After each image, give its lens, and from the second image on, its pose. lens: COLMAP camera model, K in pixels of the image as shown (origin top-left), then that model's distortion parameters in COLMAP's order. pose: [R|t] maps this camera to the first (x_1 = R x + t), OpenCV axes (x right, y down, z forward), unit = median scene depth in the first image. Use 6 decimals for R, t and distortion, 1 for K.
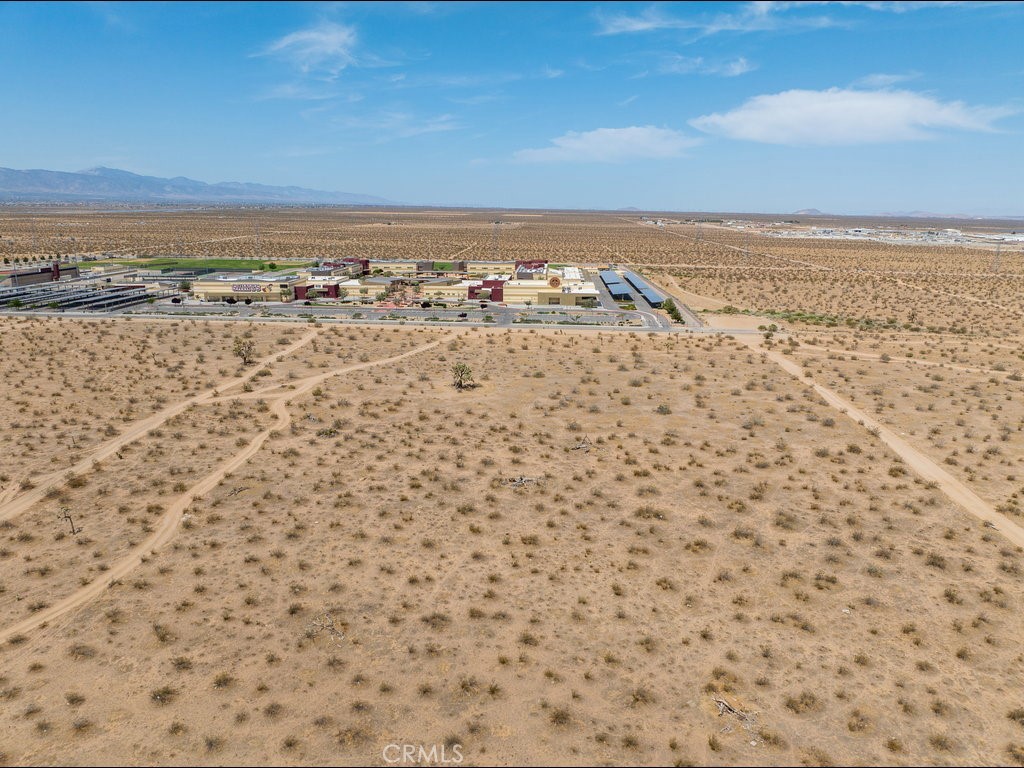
lens RADIAL K [[713.5, 0, 506.1], [0, 713.5, 383.7], [0, 0, 1]] dist [-0.011387, -0.002561]
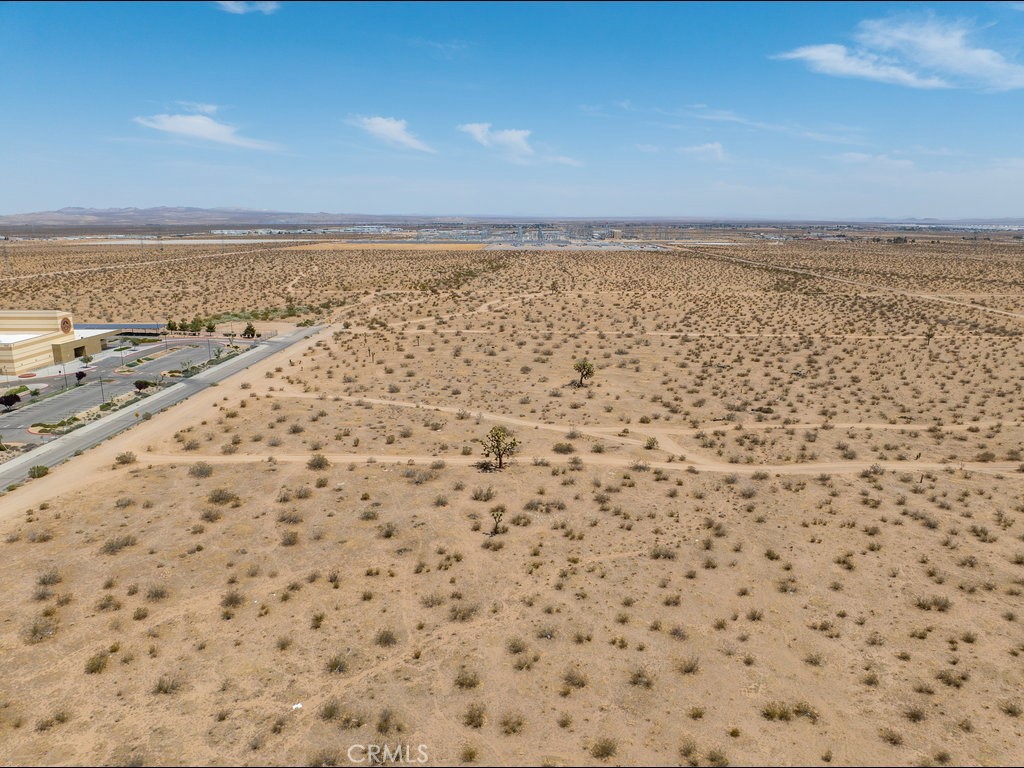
lens RADIAL K [[713.5, 0, 506.1], [0, 713.5, 383.7], [0, 0, 1]] dist [-0.011387, -0.002561]
pose [[-0.041790, -0.224045, 0.973682, -1.345236], [0.236294, 0.944671, 0.227511, -0.330520], [-0.970783, 0.239583, 0.013462, 1.392561]]
